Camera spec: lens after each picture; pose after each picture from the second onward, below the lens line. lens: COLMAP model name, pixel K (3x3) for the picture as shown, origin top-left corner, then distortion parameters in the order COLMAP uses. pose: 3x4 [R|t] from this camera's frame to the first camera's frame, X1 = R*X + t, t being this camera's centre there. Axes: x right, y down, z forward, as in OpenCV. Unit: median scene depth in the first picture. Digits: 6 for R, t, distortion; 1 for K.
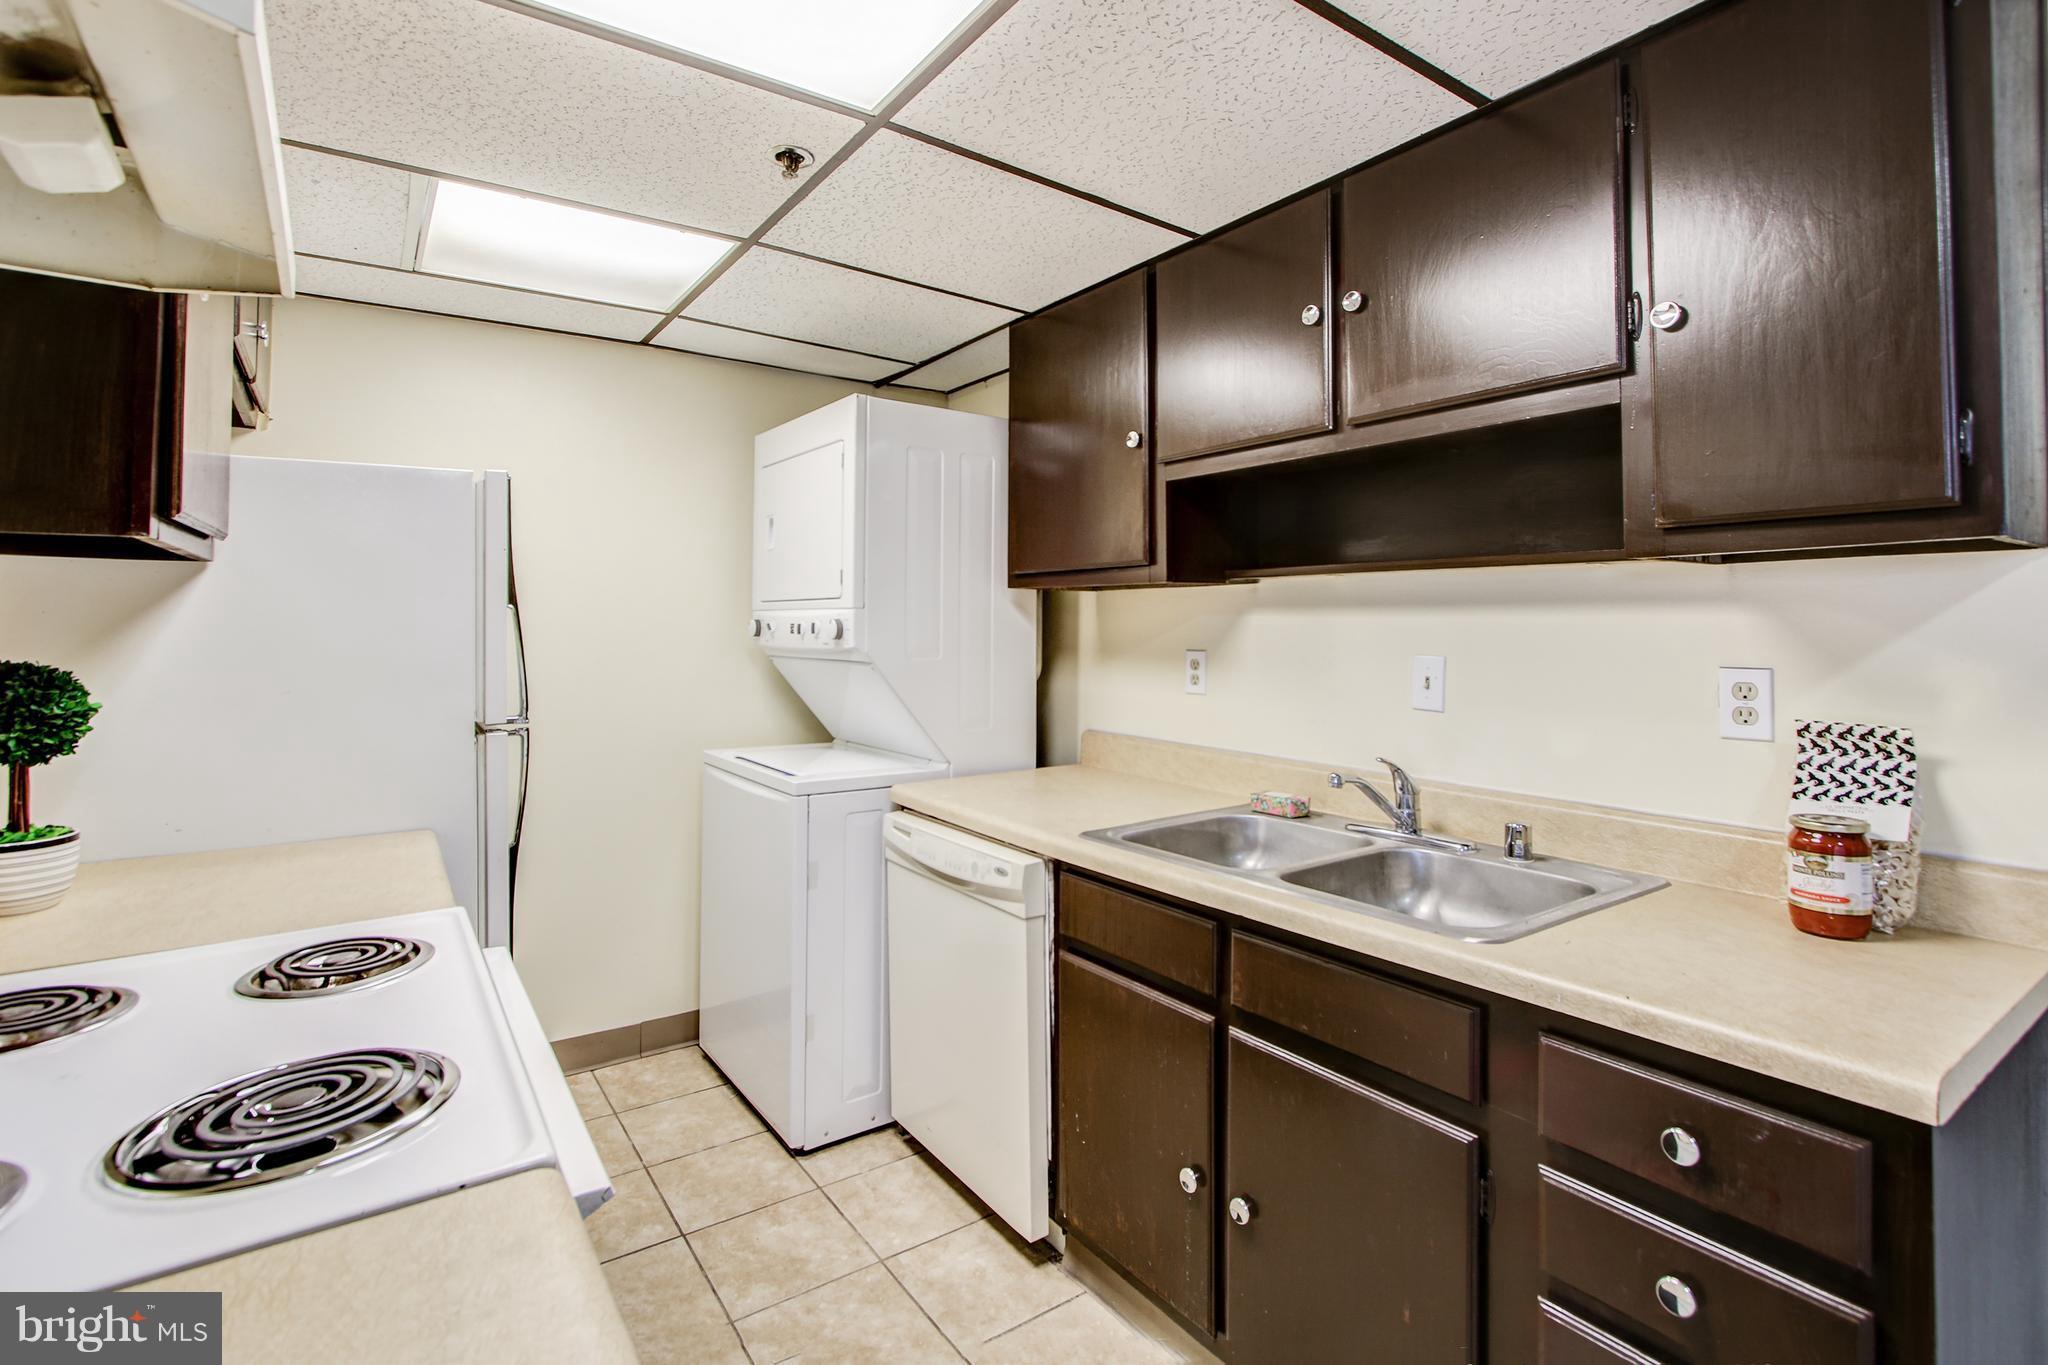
lens RADIAL K [[928.3, 0, 1001.6], [0, 928.3, 618.7], [0, 0, 1]] dist [-0.006924, 0.001365]
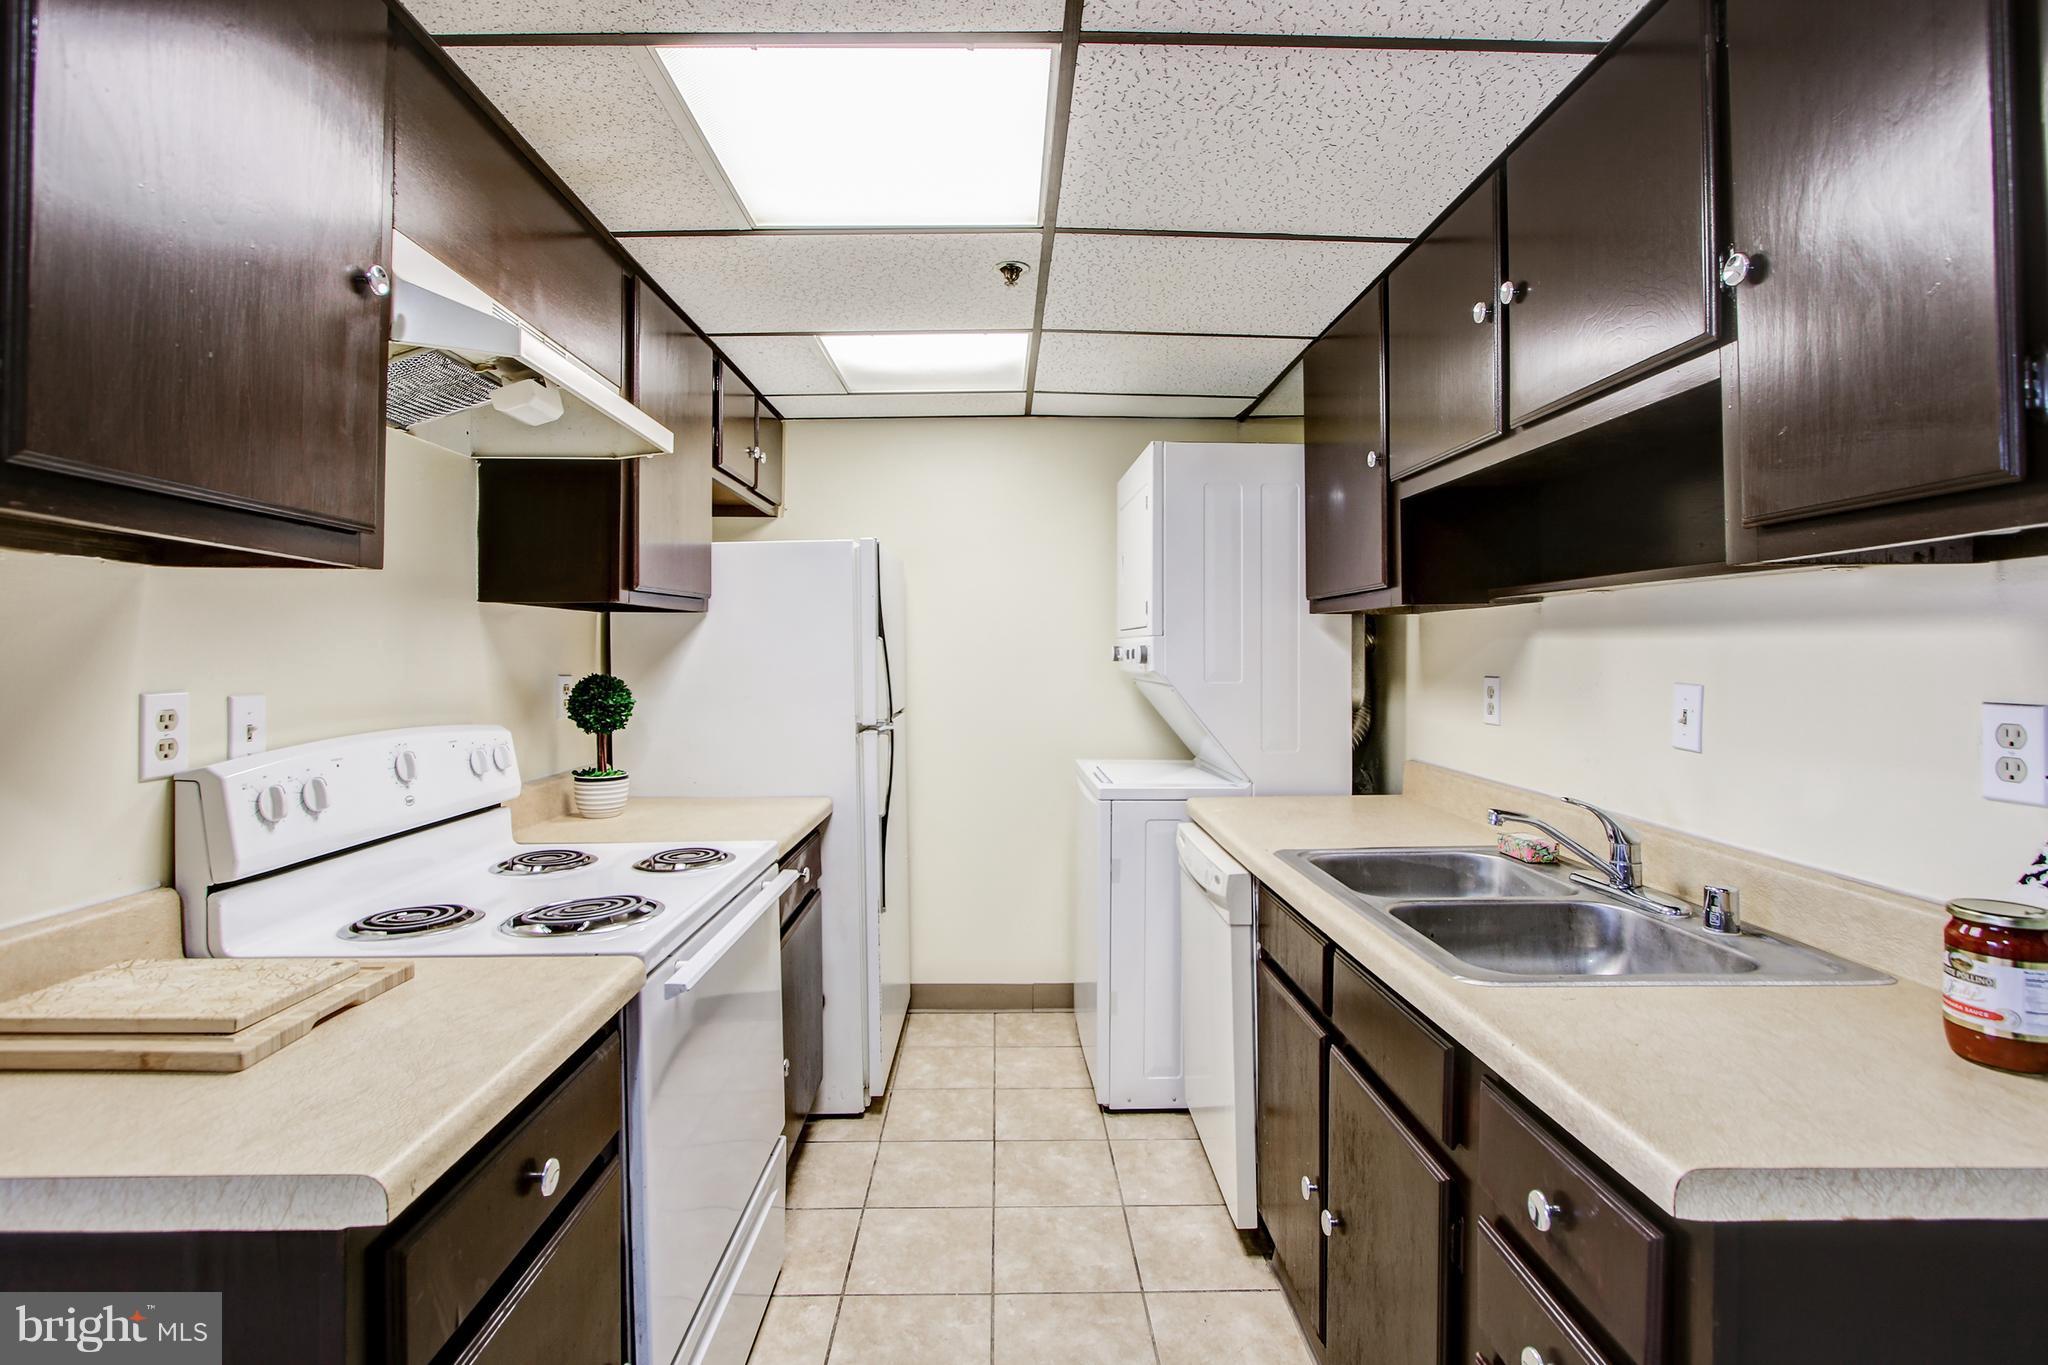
lens RADIAL K [[928.3, 0, 1008.4], [0, 928.3, 655.0], [0, 0, 1]] dist [-0.006924, 0.001365]
pose [[0.835947, -0.002197, -0.548806, 0.381168], [0.007958, 0.999935, 0.008119, 0.001636], [0.548753, -0.011154, 0.835910, -0.028113]]
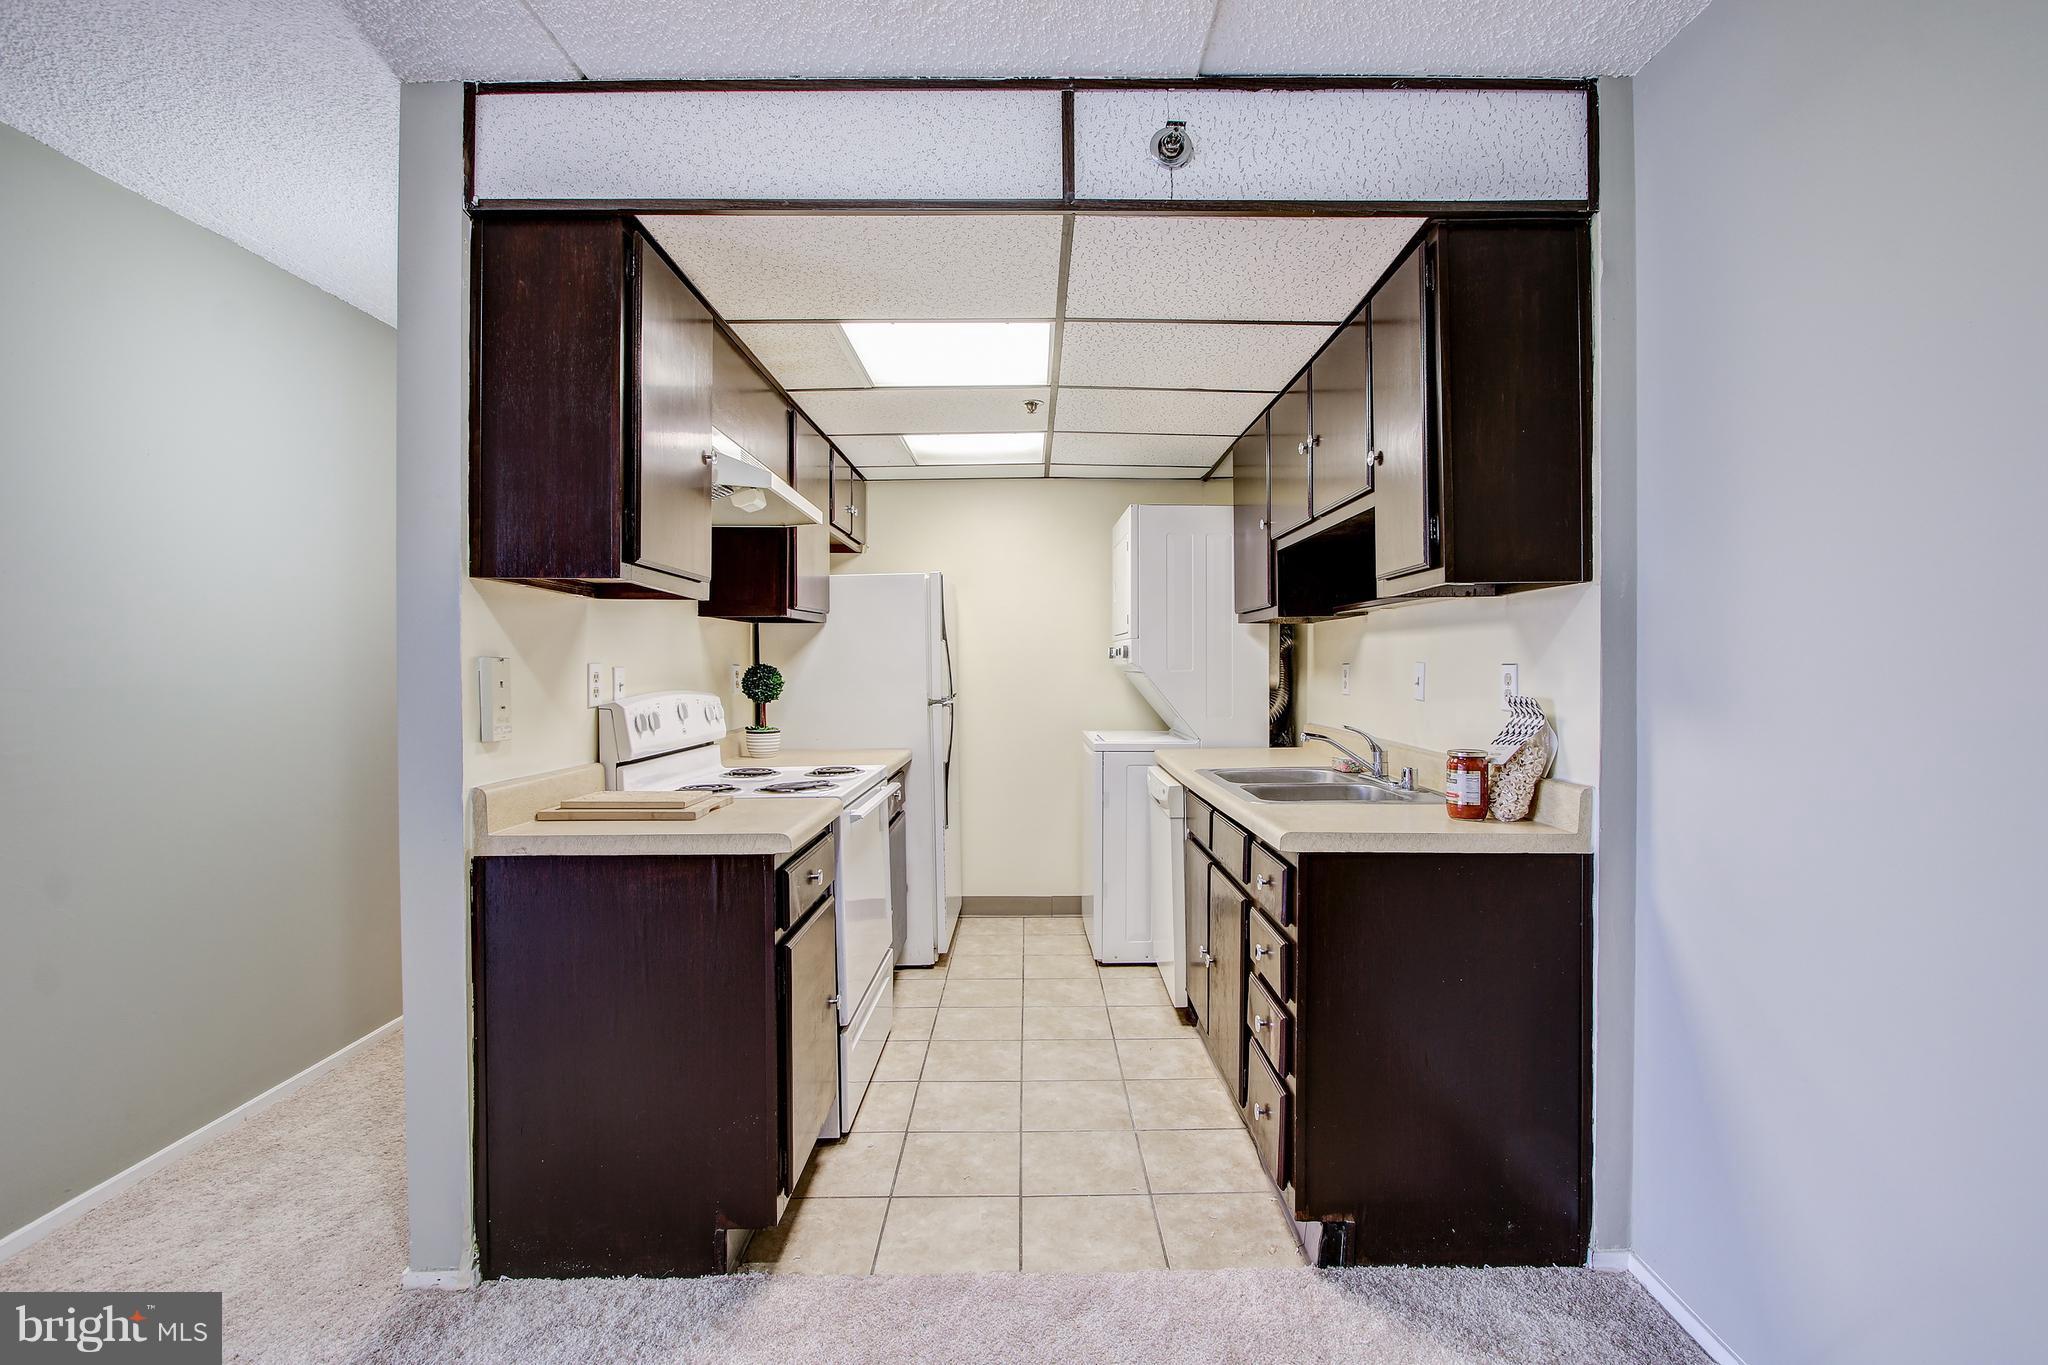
lens RADIAL K [[928.3, 0, 1028.8], [0, 928.3, 680.1], [0, 0, 1]] dist [-0.006924, 0.001365]
pose [[0.829532, 0.003606, -0.558447, 0.738874], [0.010217, 0.999714, 0.021631, 0.030689], [0.558365, -0.023650, 0.829258, -0.544550]]
